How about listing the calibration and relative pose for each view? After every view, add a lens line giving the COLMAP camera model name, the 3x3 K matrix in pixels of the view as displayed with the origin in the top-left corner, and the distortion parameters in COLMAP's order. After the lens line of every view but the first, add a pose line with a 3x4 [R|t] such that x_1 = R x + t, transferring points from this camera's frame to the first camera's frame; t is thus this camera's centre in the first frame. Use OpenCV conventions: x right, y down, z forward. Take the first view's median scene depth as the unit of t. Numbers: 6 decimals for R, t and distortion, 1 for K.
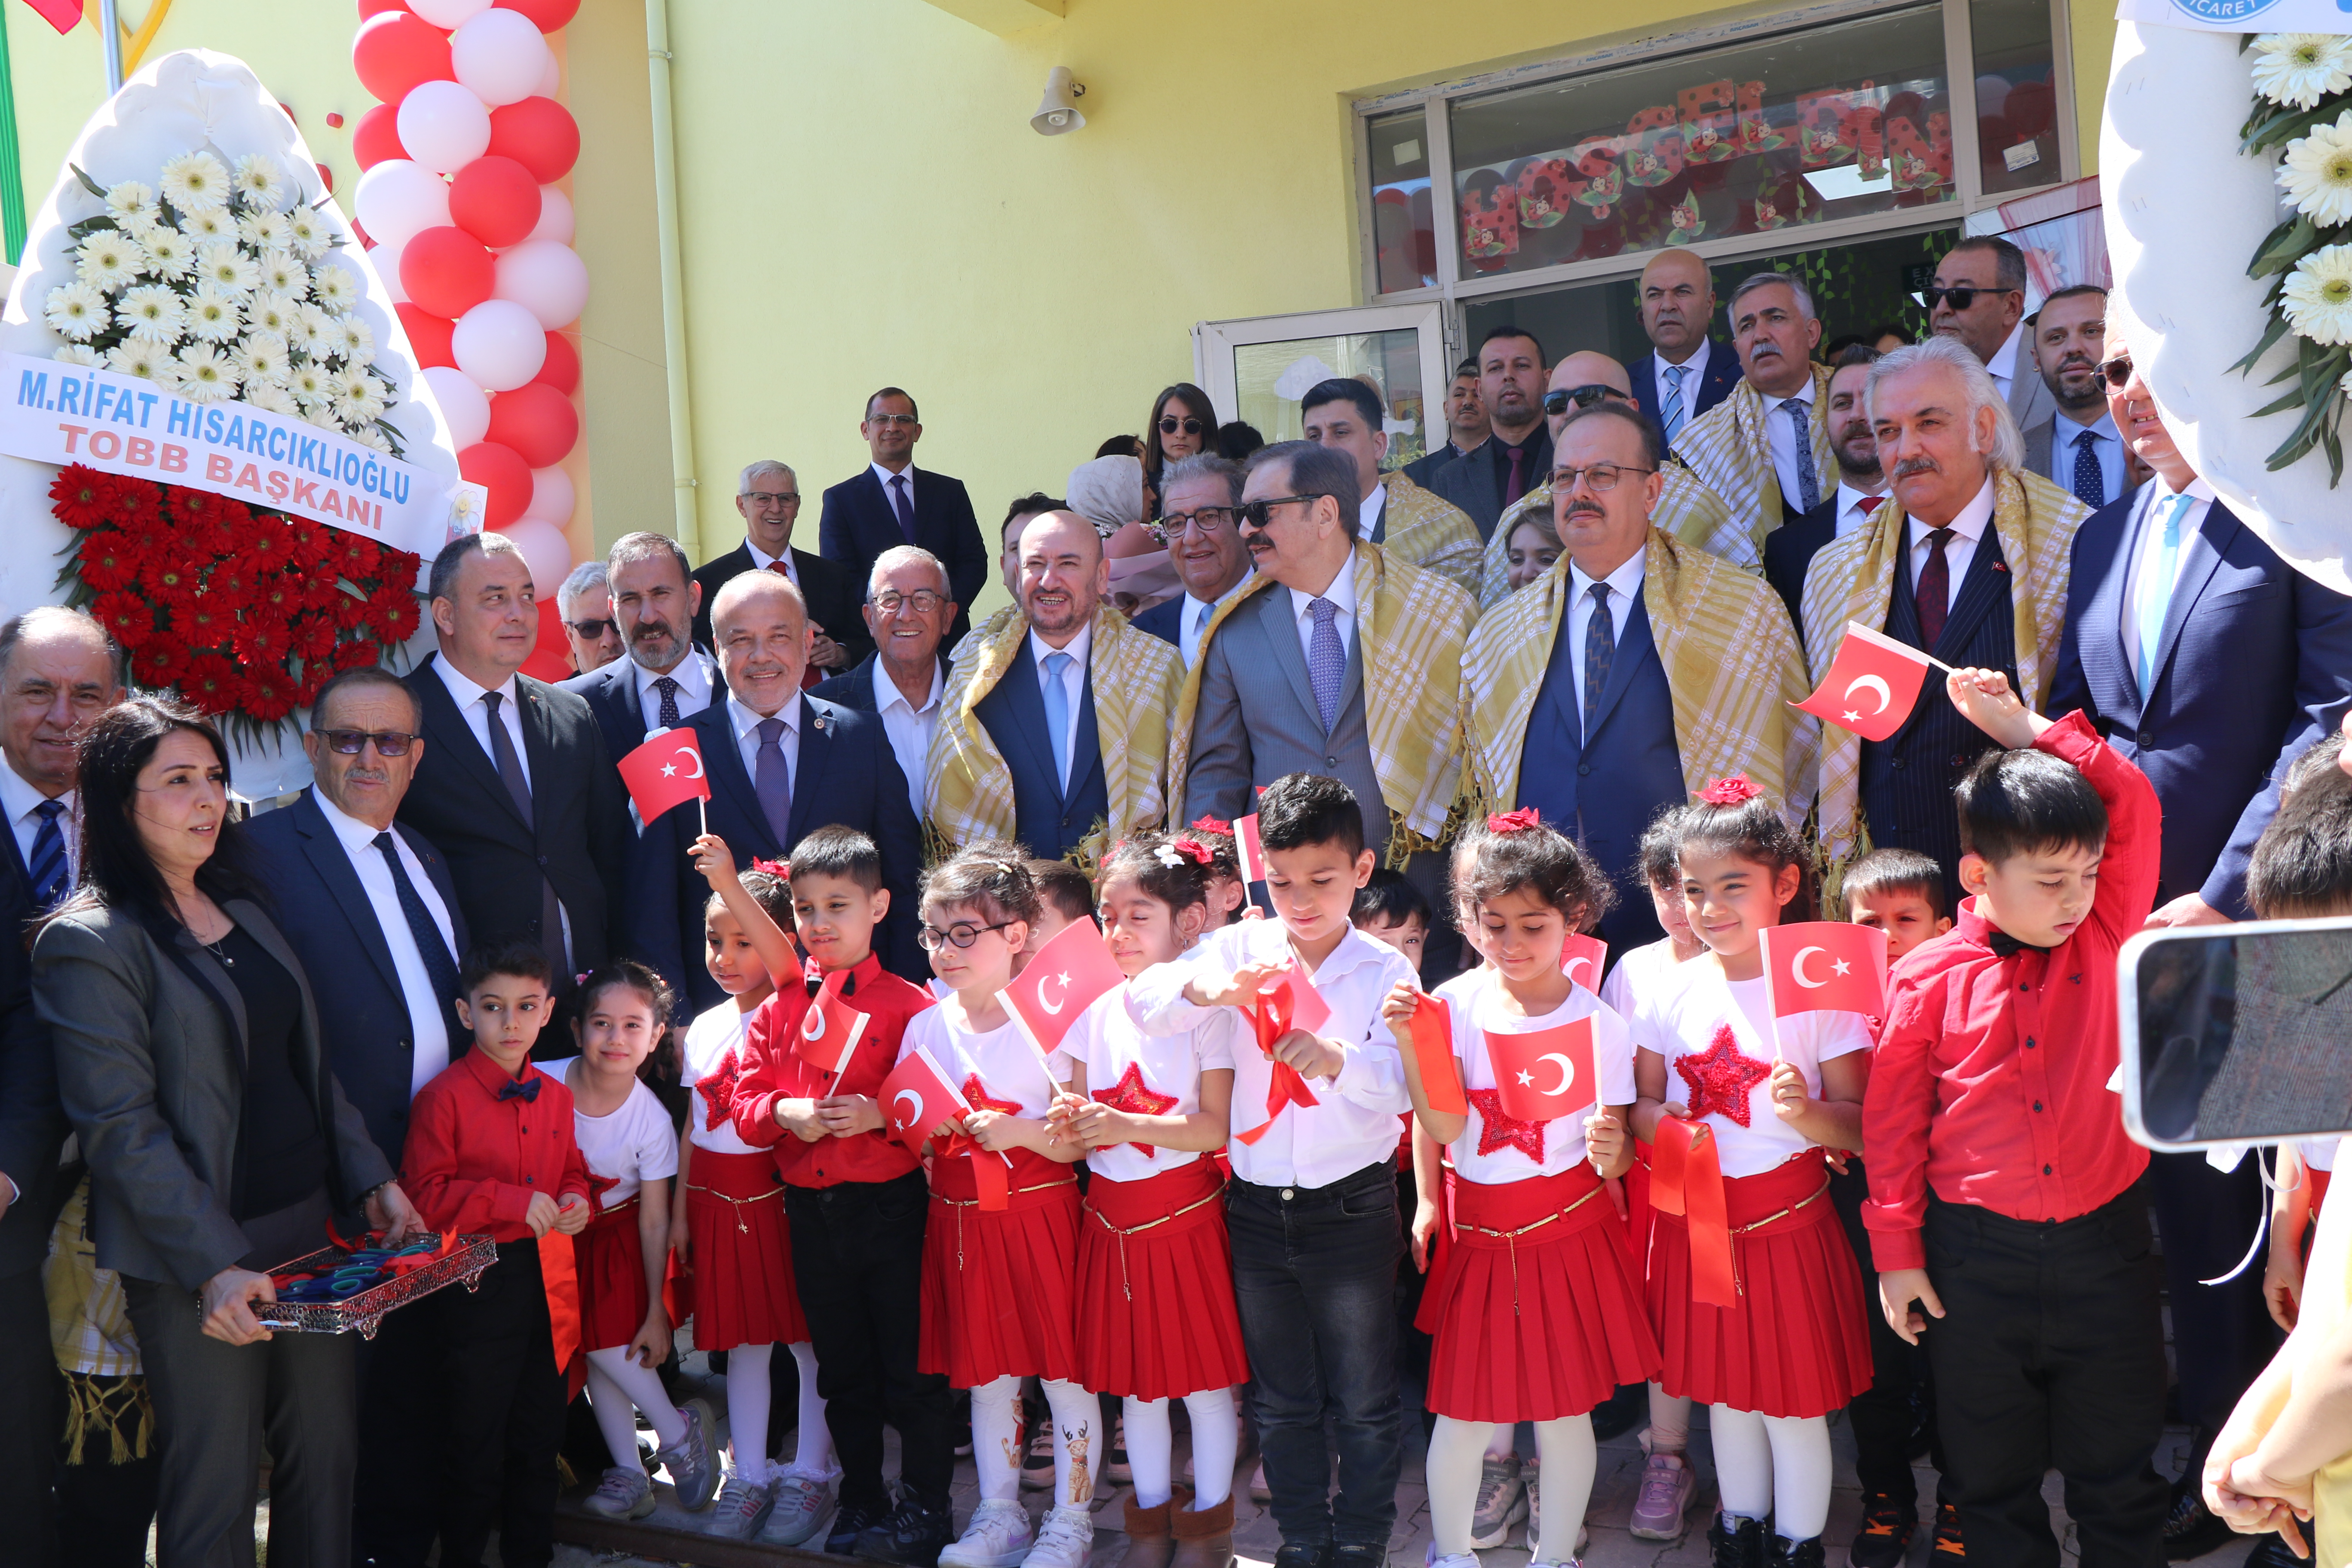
lens RADIAL K [[2201.5, 0, 1143.7], [0, 2201.5, 794.1], [0, 0, 1]] dist [-0.141918, 0.186871]
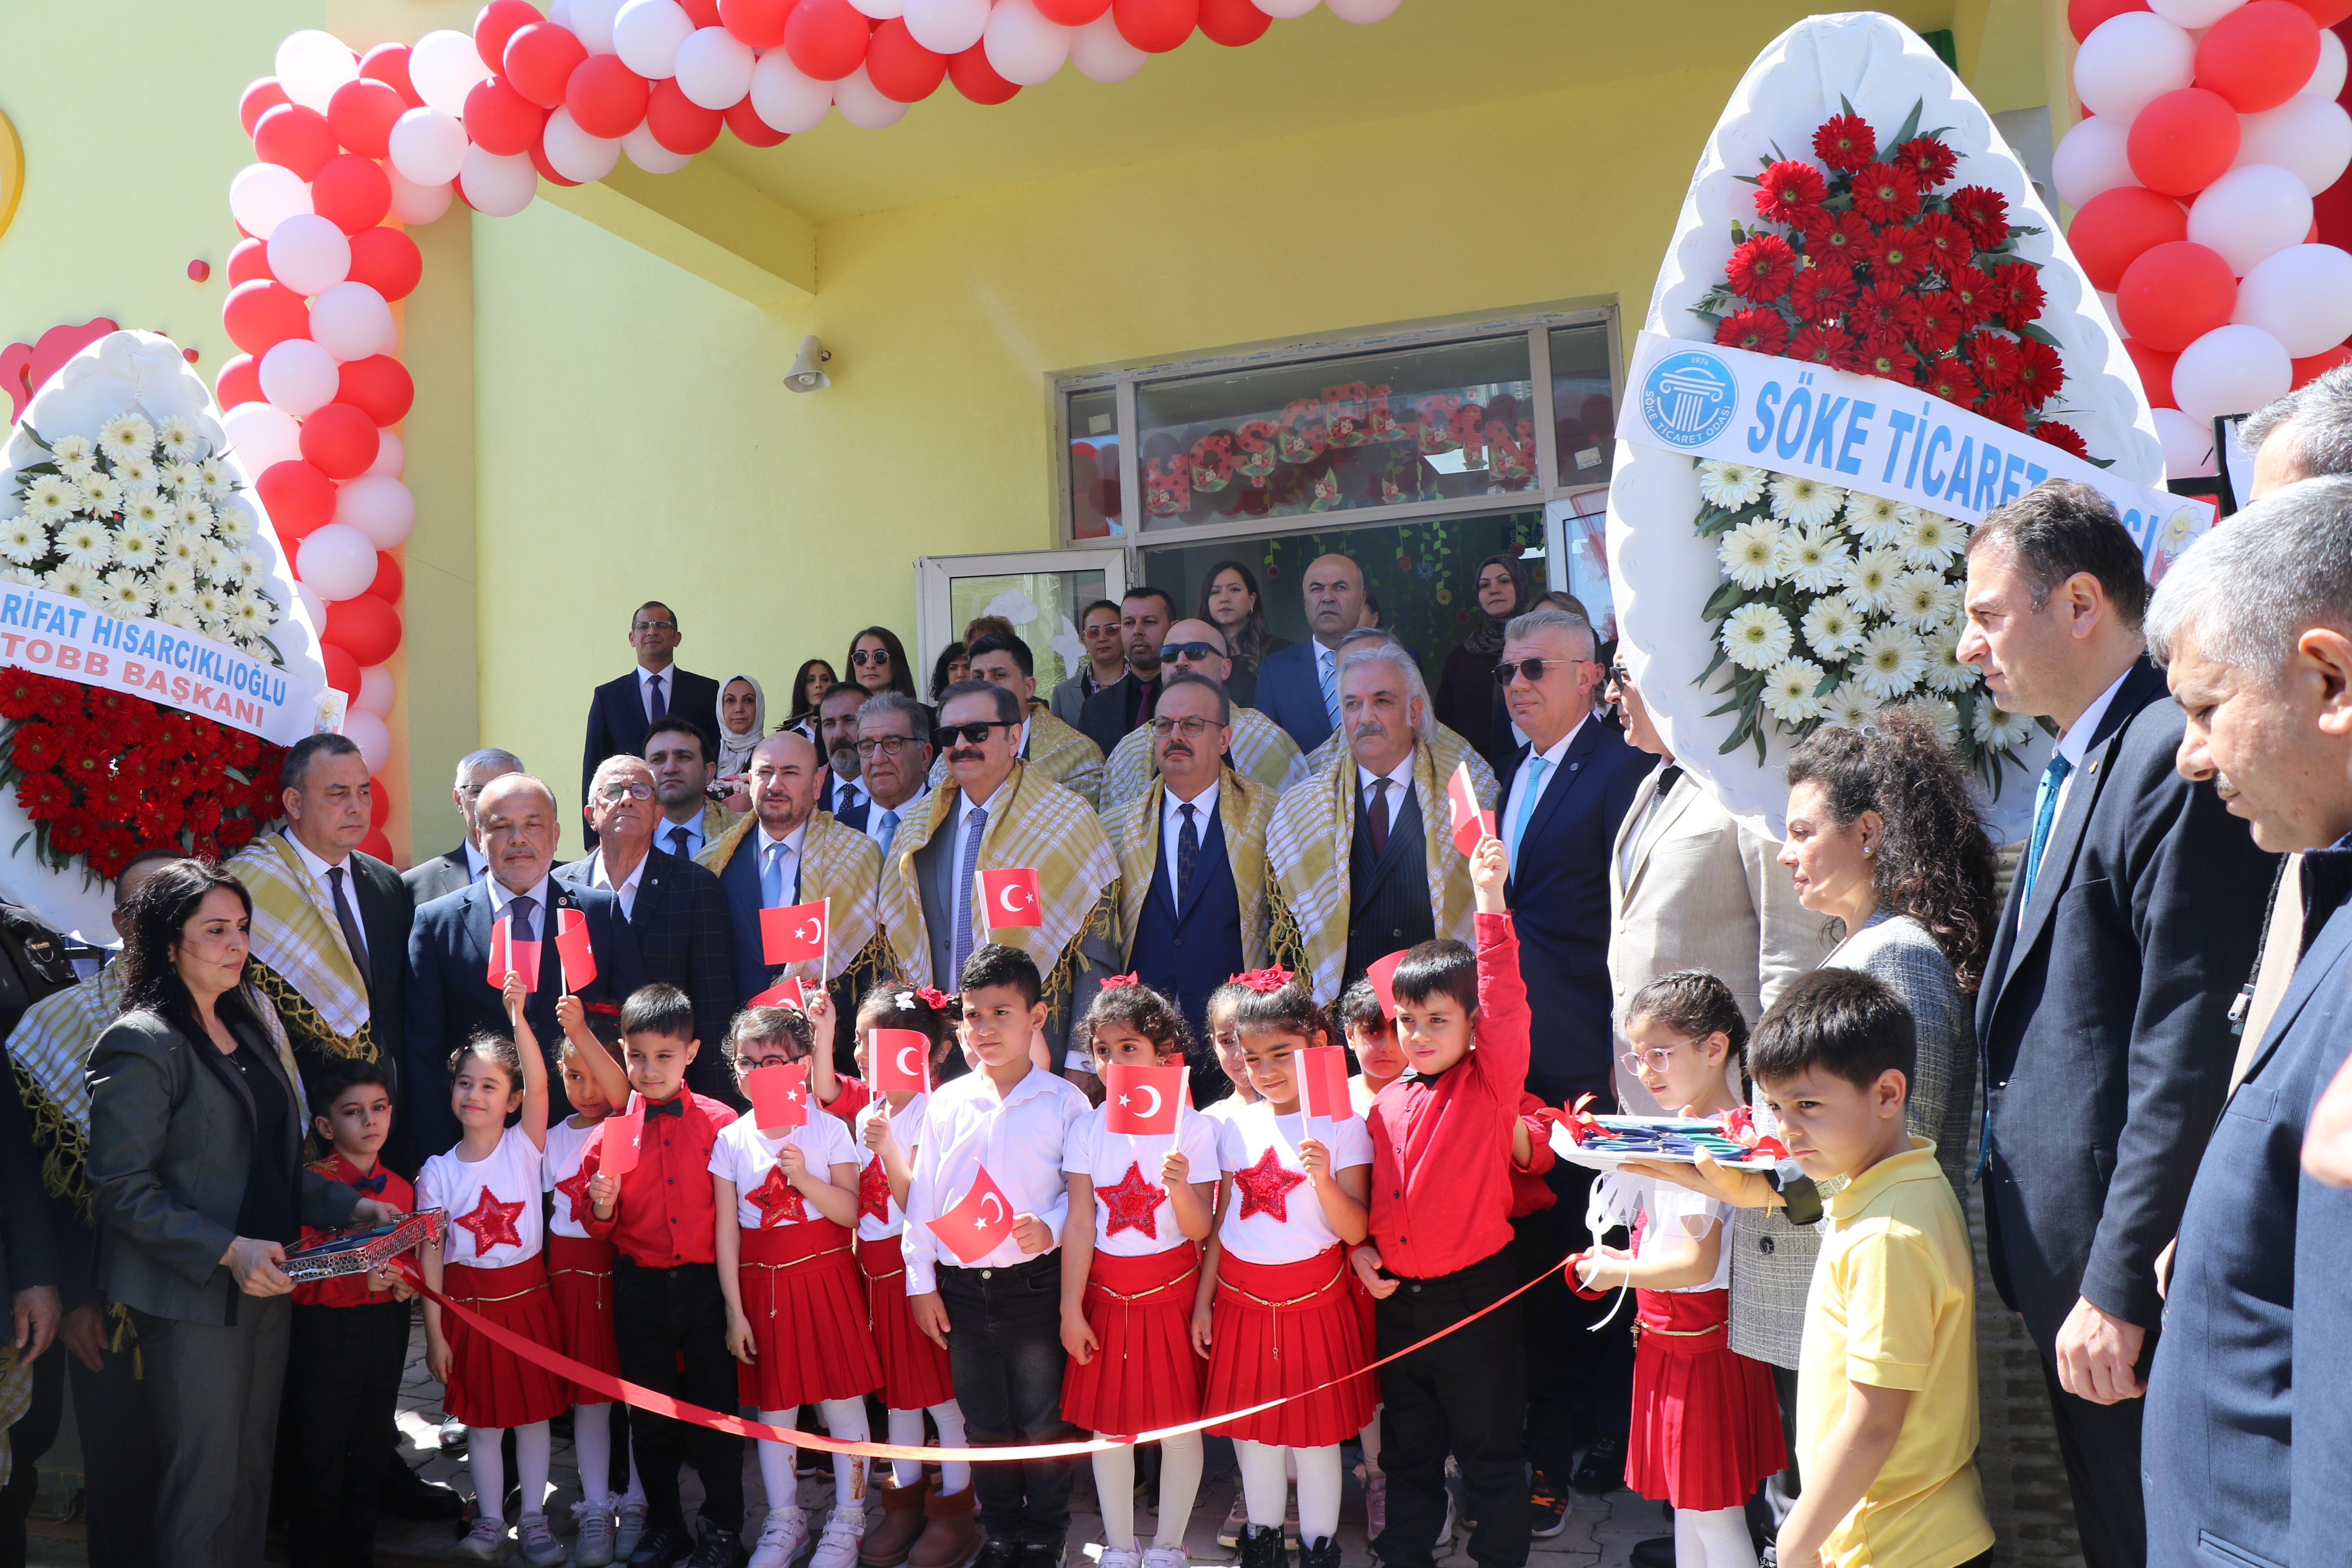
lens RADIAL K [[2069.5, 0, 1176.0], [0, 2069.5, 784.0], [0, 0, 1]] dist [-0.199534, 0.179787]
pose [[0.984988, 0.027814, 0.170370, -0.042422], [-0.014080, 0.996591, -0.081296, -0.007760], [-0.172050, 0.077677, 0.982021, -0.178990]]
